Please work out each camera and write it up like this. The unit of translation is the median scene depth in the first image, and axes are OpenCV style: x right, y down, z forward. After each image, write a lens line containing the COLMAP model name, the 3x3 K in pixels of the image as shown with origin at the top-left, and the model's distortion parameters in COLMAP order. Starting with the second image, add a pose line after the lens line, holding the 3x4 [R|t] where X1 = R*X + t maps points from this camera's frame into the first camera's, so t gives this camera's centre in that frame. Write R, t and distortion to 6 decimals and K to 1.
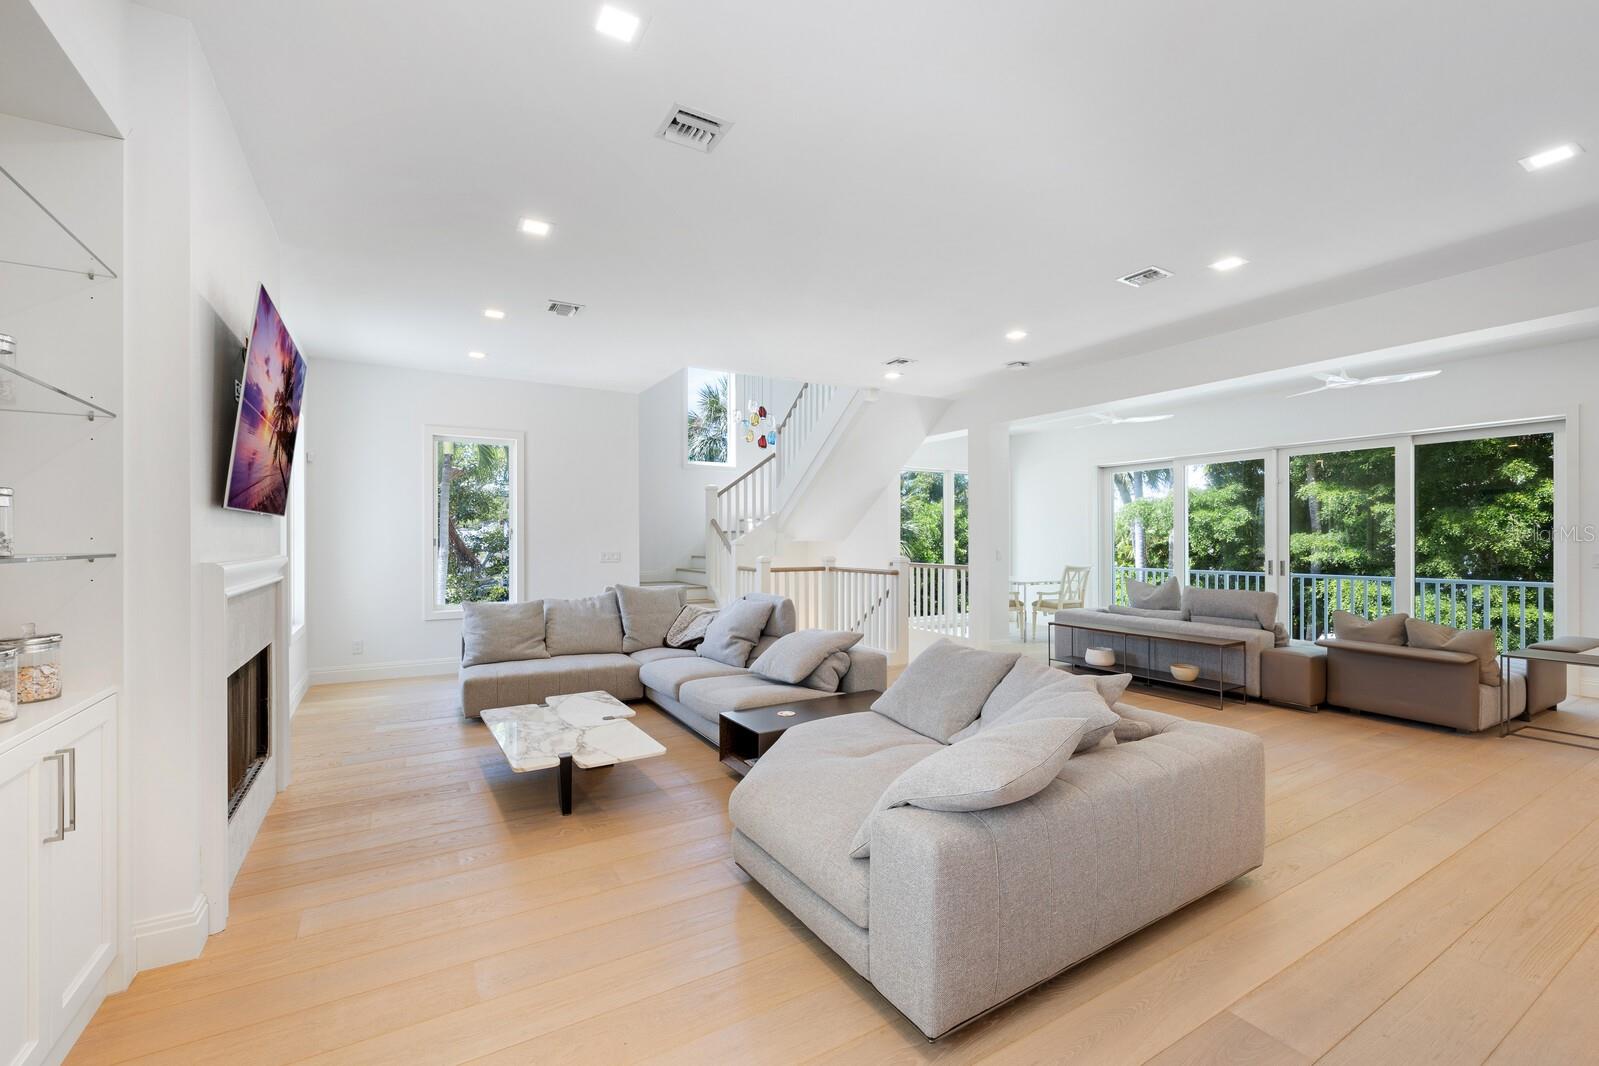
lens RADIAL K [[678.8, 0, 793.5], [0, 678.8, 535.6], [0, 0, 1]] dist [0.001801, -0.000235]
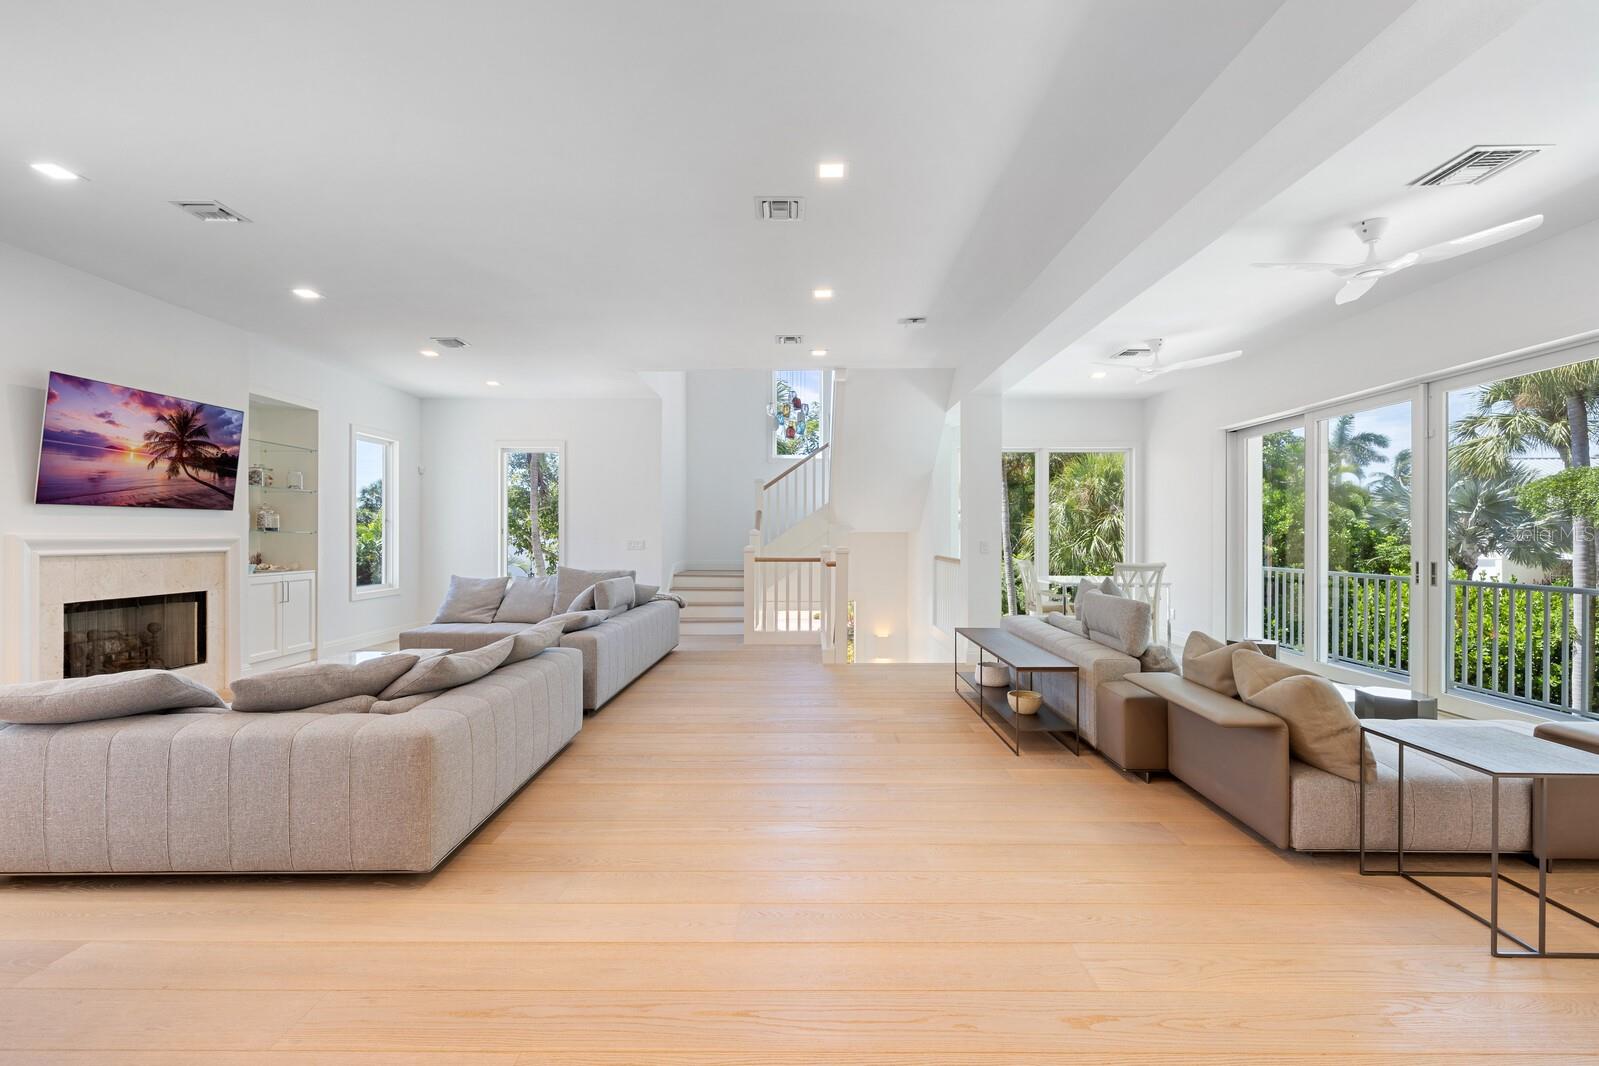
lens RADIAL K [[678.8, 0, 790.2], [0, 678.8, 540.1], [0, 0, 1]] dist [0.001801, -0.000235]
pose [[0.851091, 0.005784, -0.524987, 0.542660], [-0.000514, 0.999948, 0.010184, 0.011280], [0.525019, -0.008397, 0.851049, 0.167905]]
